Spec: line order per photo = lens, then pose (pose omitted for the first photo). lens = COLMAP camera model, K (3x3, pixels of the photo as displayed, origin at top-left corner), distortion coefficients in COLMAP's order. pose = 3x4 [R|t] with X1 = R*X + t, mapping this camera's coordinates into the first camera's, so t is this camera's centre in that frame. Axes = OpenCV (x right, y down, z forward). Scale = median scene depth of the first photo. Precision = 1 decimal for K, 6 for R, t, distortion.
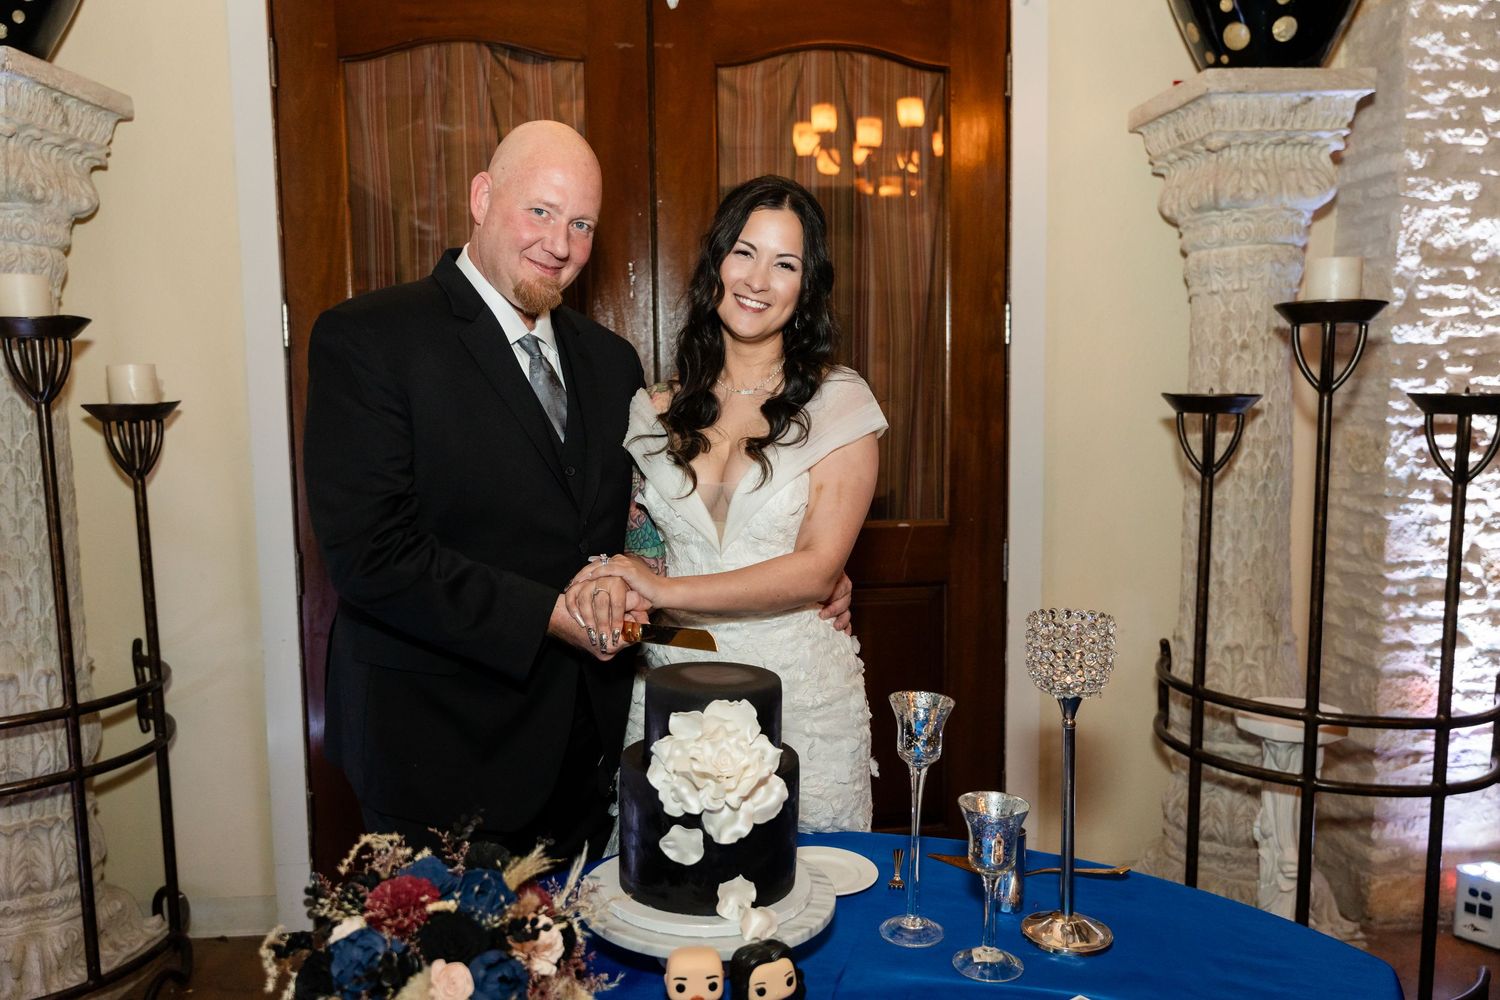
lens RADIAL K [[1205.1, 0, 750.0], [0, 1205.1, 504.7], [0, 0, 1]] dist [-0.006426, -0.007808]
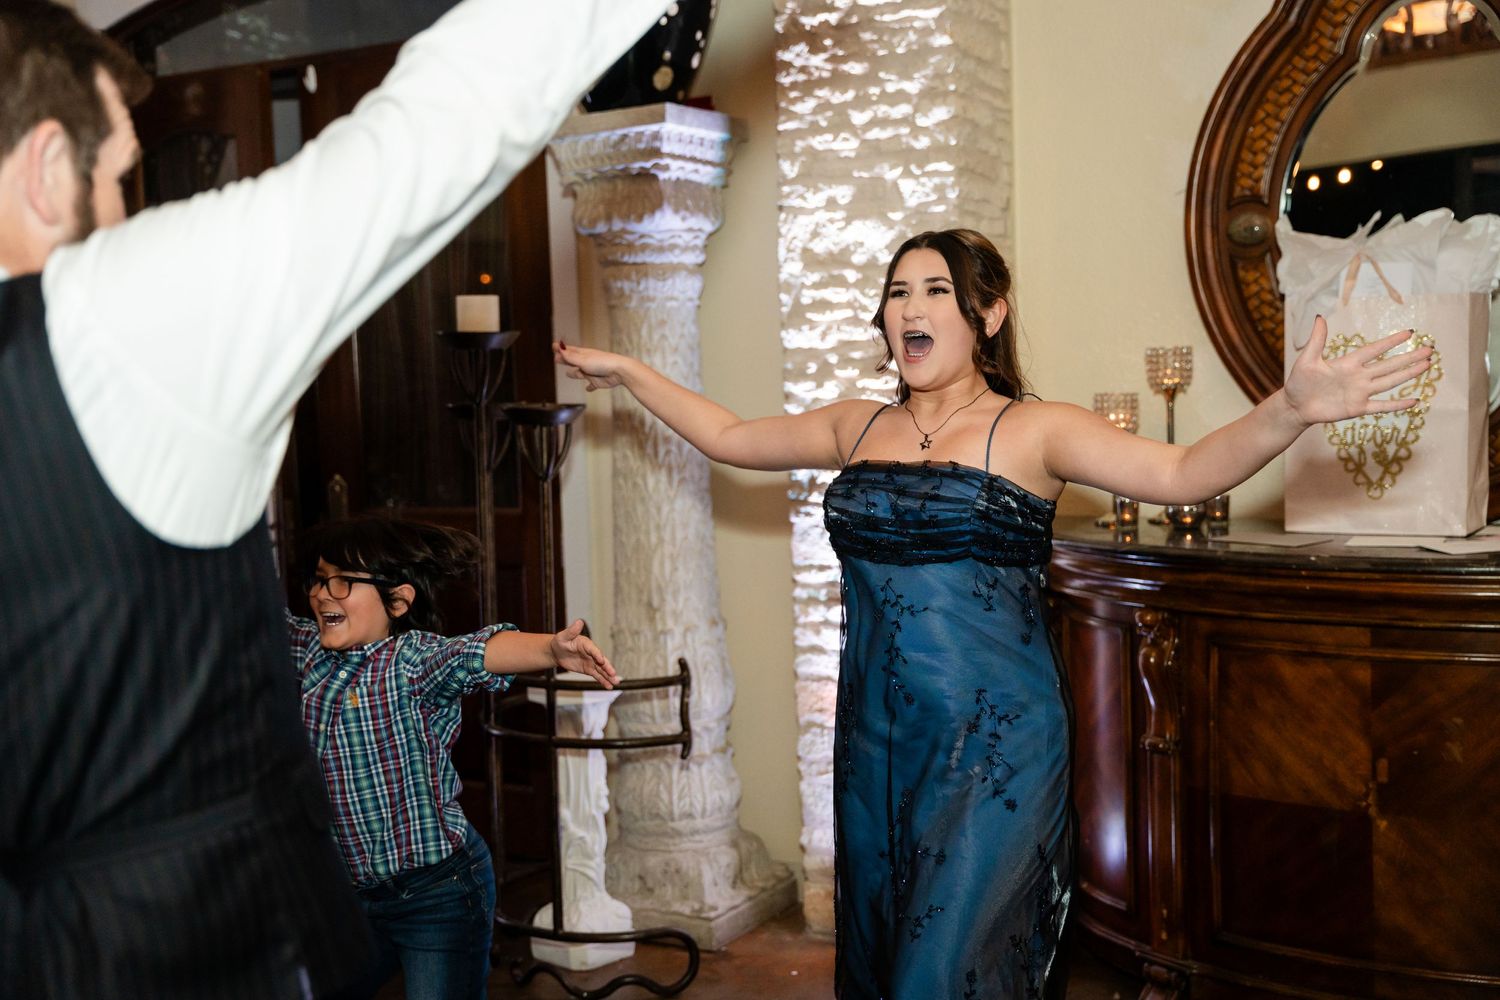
lens RADIAL K [[1793.1, 0, 750.2], [0, 1793.1, 499.3], [0, 0, 1]] dist [0.004184, 0.000000]
pose [[0.826000, 0.029215, -0.562912, 1.381331], [-0.036074, 0.999349, -0.001067, -0.003665], [0.562514, 0.021188, 0.826516, -0.271309]]
